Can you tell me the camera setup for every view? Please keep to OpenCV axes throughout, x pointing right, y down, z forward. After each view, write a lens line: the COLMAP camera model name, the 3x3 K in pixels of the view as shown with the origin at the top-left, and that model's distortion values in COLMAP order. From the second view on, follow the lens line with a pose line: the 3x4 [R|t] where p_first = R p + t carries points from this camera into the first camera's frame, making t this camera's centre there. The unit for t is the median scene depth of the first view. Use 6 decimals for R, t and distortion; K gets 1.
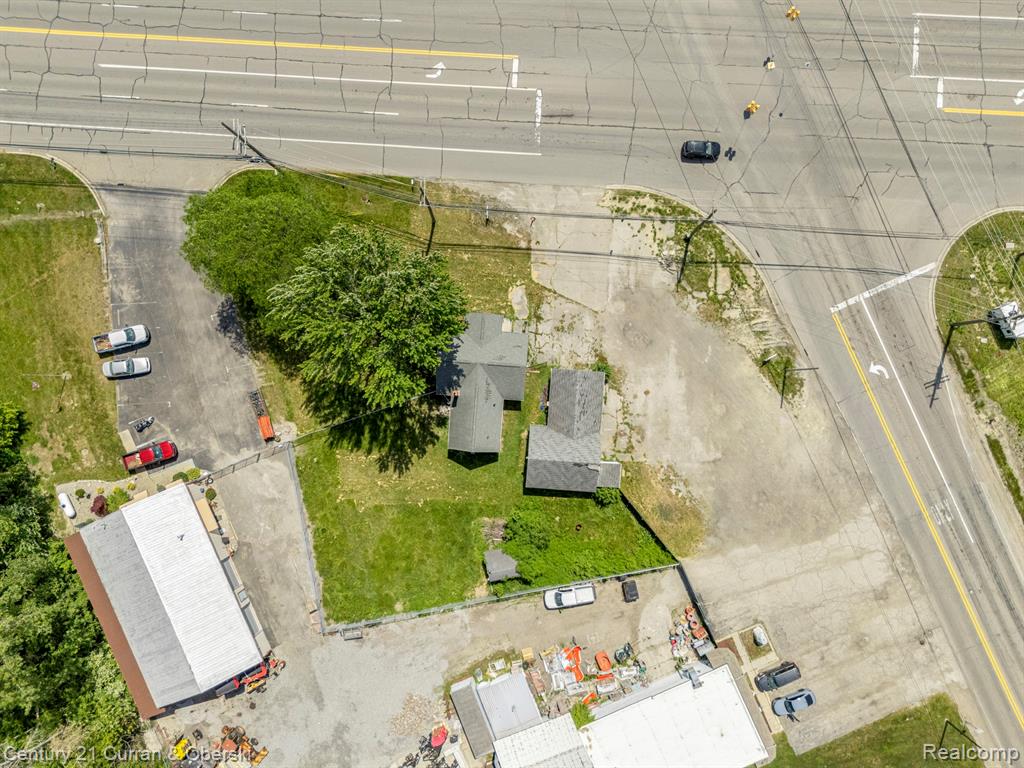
lens RADIAL K [[752.0, 0, 511.4], [0, 752.0, 387.6], [0, 0, 1]] dist [0.073361, -0.073015]
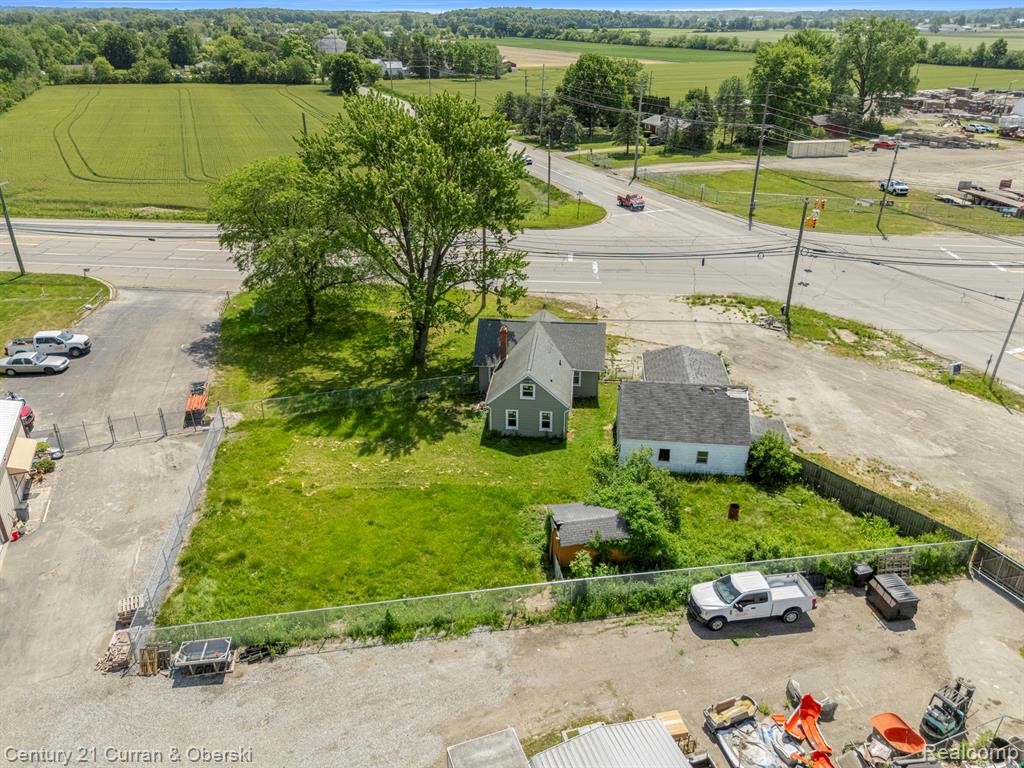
lens RADIAL K [[752.0, 0, 511.4], [0, 752.0, 387.6], [0, 0, 1]] dist [0.073361, -0.073015]
pose [[0.999336, 0.029610, -0.021237, -0.049463], [-0.032176, 0.443543, -0.895675, 0.601388], [-0.017102, 0.895764, 0.444201, 0.703315]]
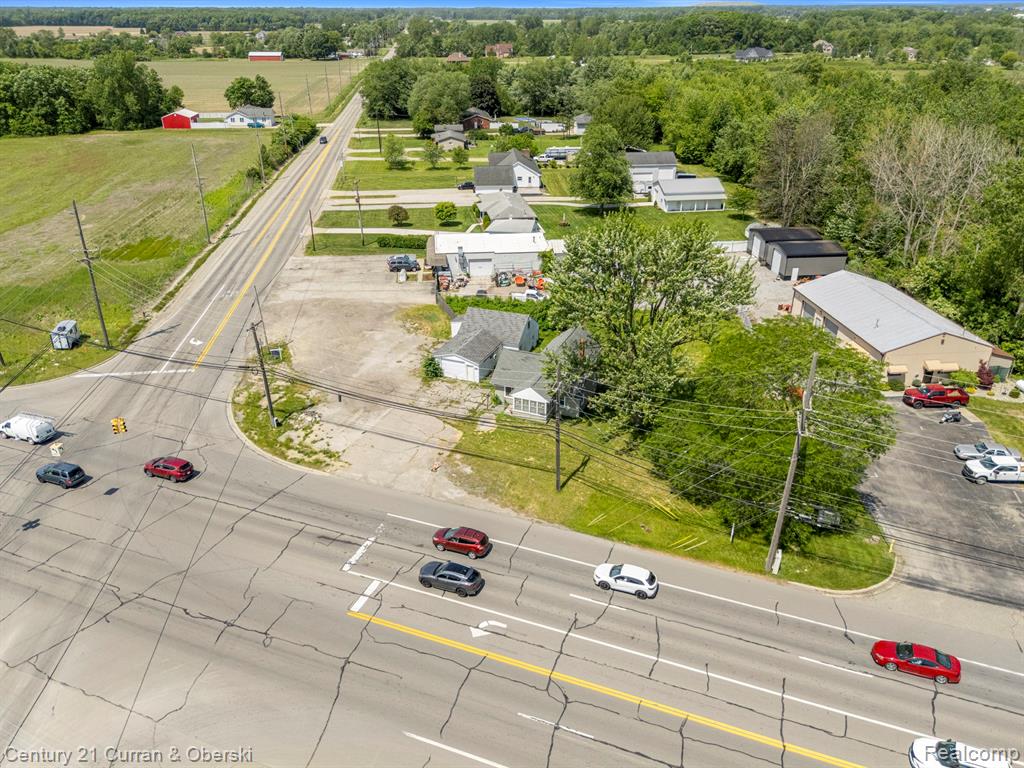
lens RADIAL K [[752.0, 0, 511.4], [0, 752.0, 387.6], [0, 0, 1]] dist [0.073361, -0.073015]
pose [[-0.950316, -0.123446, 0.285763, -0.258348], [0.310897, -0.422343, 0.851452, -0.825102], [0.015582, 0.897991, 0.439738, 0.588677]]
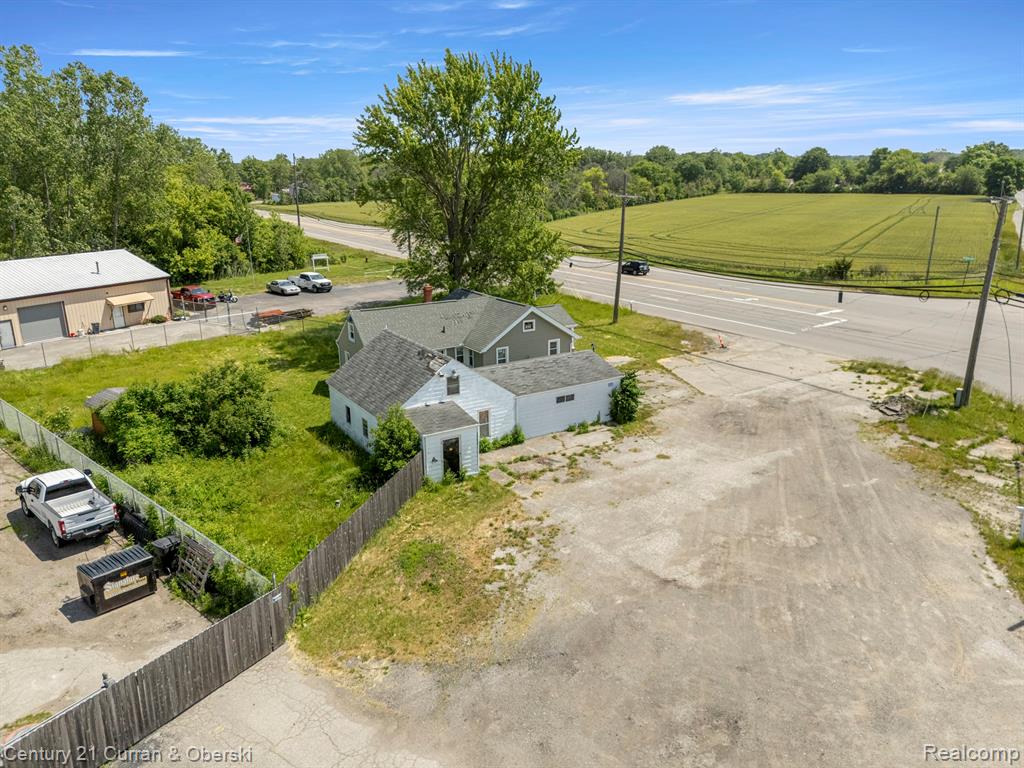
lens RADIAL K [[752.0, 0, 511.4], [0, 752.0, 387.6], [0, 0, 1]] dist [0.073361, -0.073015]
pose [[0.578558, 0.234867, -0.781094, 0.440521], [-0.815605, 0.175627, -0.551311, 0.289819], [0.007697, 0.956030, 0.293169, 0.846420]]
